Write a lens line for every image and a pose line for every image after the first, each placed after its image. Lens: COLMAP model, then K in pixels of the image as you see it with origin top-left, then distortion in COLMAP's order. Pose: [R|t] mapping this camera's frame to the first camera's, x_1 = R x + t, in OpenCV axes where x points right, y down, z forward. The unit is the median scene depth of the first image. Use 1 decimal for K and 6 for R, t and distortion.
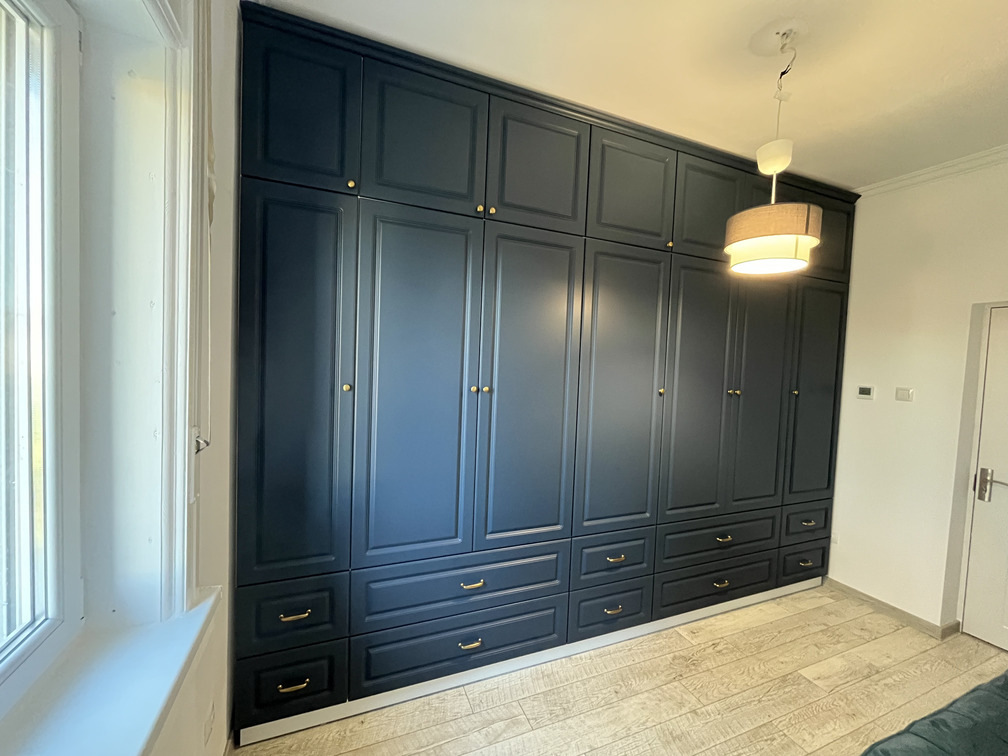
lens RADIAL K [[406.8, 0, 501.0], [0, 406.8, 379.9], [0, 0, 1]] dist [-0.004016, -0.000112]
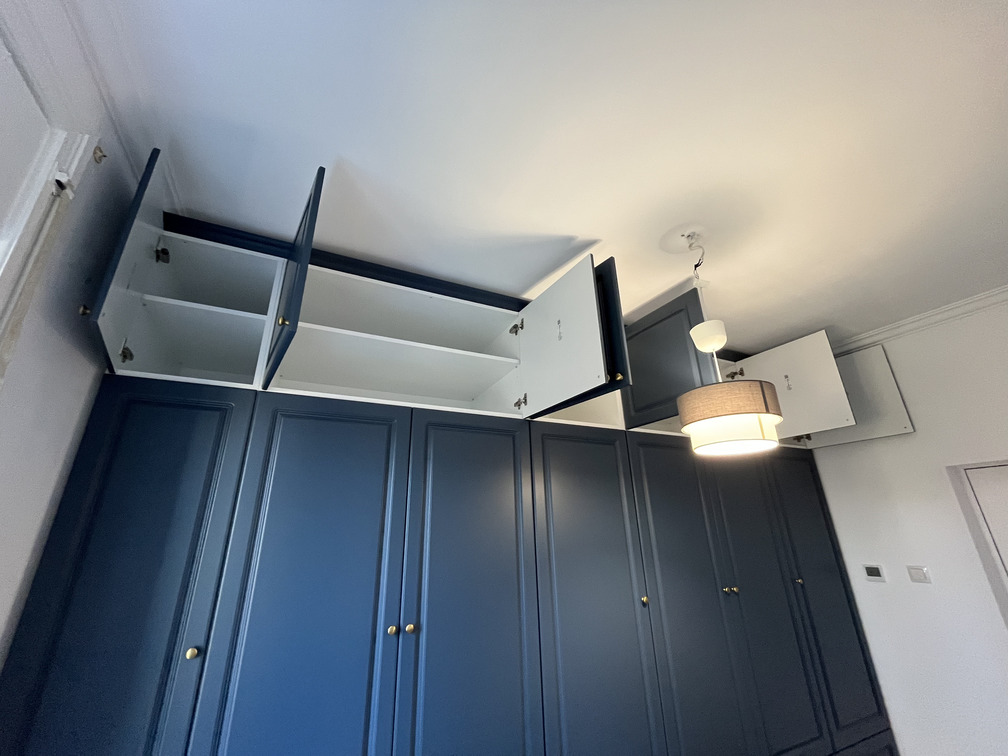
lens RADIAL K [[406.8, 0, 496.7], [0, 406.8, 376.6], [0, 0, 1]] dist [-0.004016, -0.000112]
pose [[0.996348, -0.031907, 0.079199, 0.071965], [0.060634, 0.917462, -0.393175, -0.090946], [-0.060117, 0.396541, 0.916046, 0.146994]]
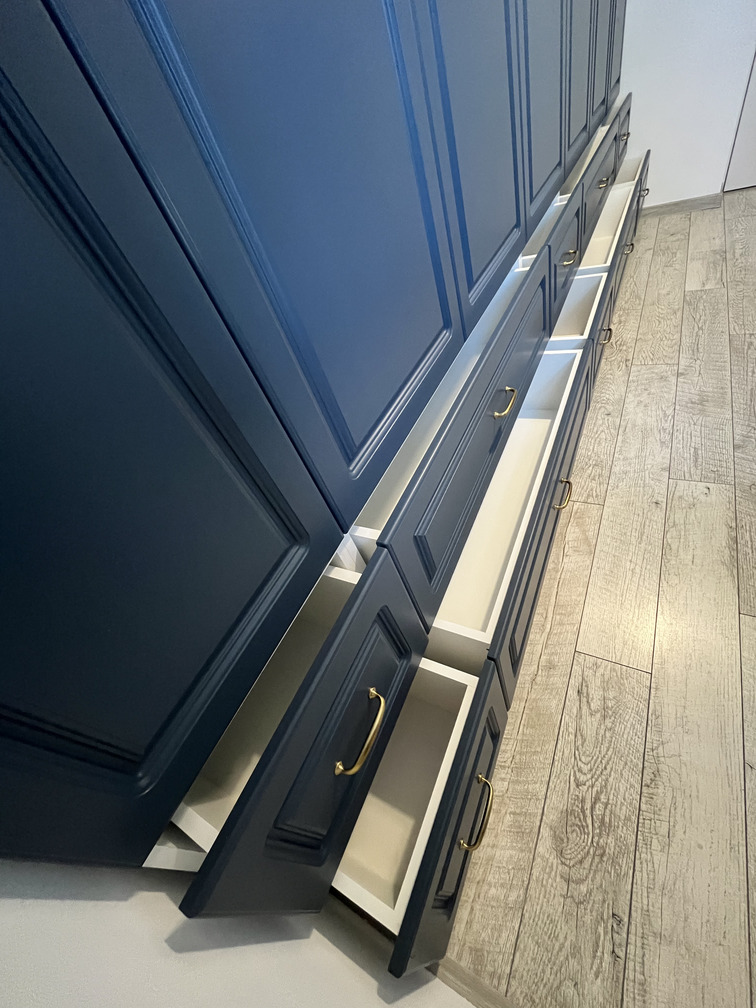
lens RADIAL K [[406.8, 0, 381.0], [0, 406.8, 505.0], [0, 0, 1]] dist [-0.004016, -0.000112]
pose [[0.711471, -0.647451, 0.273159, -0.379934], [0.343702, 0.659668, 0.668362, 0.203594], [-0.612926, -0.381635, 0.691864, 0.670241]]
